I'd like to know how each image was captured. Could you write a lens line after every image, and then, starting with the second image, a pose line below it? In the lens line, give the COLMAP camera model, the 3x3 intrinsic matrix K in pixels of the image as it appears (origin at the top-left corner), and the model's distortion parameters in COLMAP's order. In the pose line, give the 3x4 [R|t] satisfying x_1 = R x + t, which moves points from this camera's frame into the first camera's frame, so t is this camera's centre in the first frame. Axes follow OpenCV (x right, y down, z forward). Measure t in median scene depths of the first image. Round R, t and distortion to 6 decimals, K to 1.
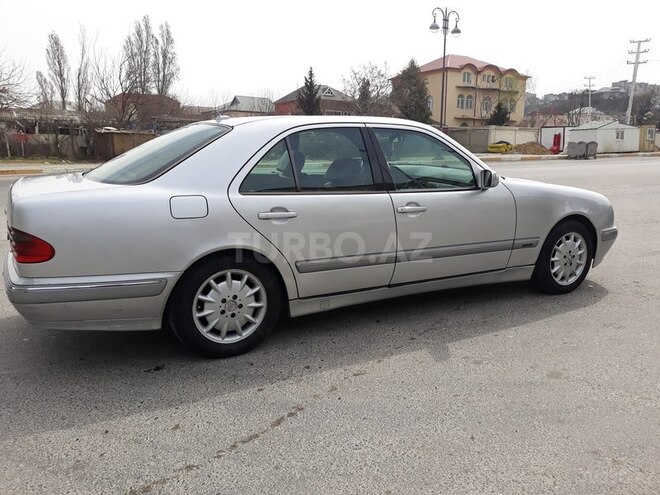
lens RADIAL K [[542.4, 0, 330.0], [0, 542.4, 247.5], [0, 0, 1]] dist [0.002131, -0.014130]
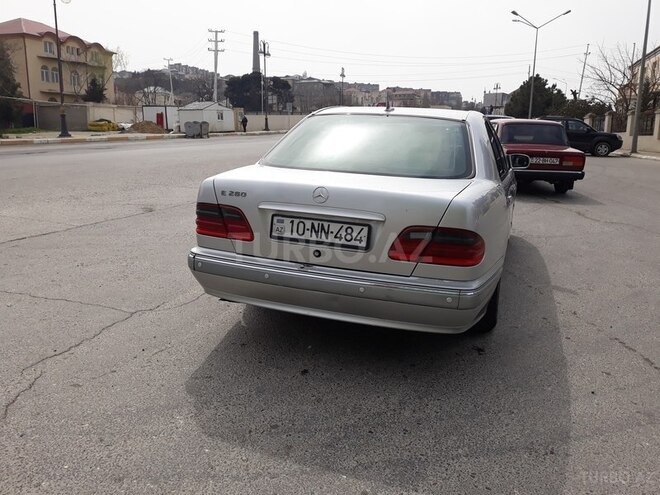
lens RADIAL K [[542.4, 0, 330.0], [0, 542.4, 247.5], [0, 0, 1]] dist [0.002131, -0.014130]
pose [[0.731476, -0.137490, 0.667862, -0.061362], [0.110832, 0.990409, 0.082503, -0.005008], [-0.672799, 0.013671, 0.739699, 0.020324]]
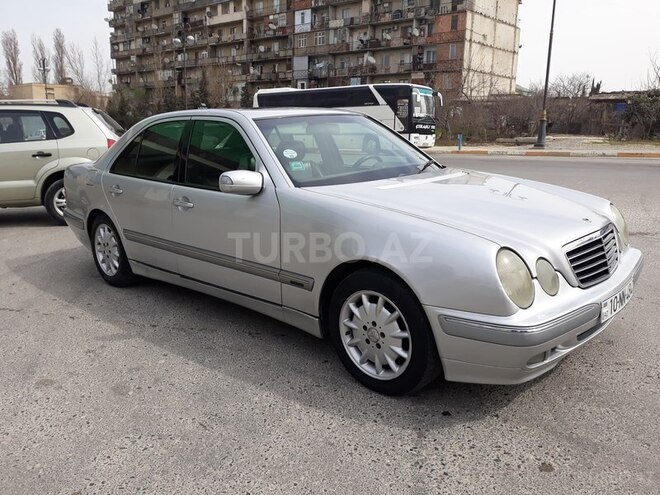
lens RADIAL K [[542.4, 0, 330.0], [0, 542.4, 247.5], [0, 0, 1]] dist [0.002131, -0.014130]
pose [[0.328560, 0.205050, -0.921956, 0.069339], [-0.162227, 0.973894, 0.158789, -0.011537], [0.930447, 0.097394, 0.353247, 0.053725]]
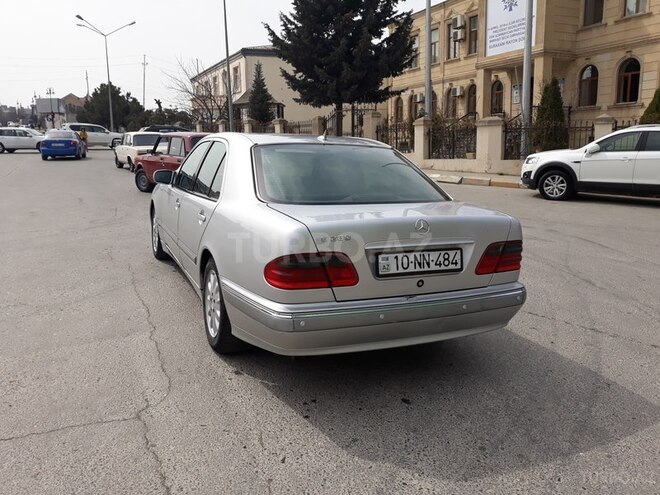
lens RADIAL K [[547.3, 0, 330.0], [0, 547.3, 247.5], [0, 0, 1]] dist [-0.012396, -0.006408]
pose [[0.053656, -0.198908, 0.978548, -0.078392], [0.182611, 0.965389, 0.186220, -0.014212], [-0.981720, 0.168701, 0.088122, 0.057560]]
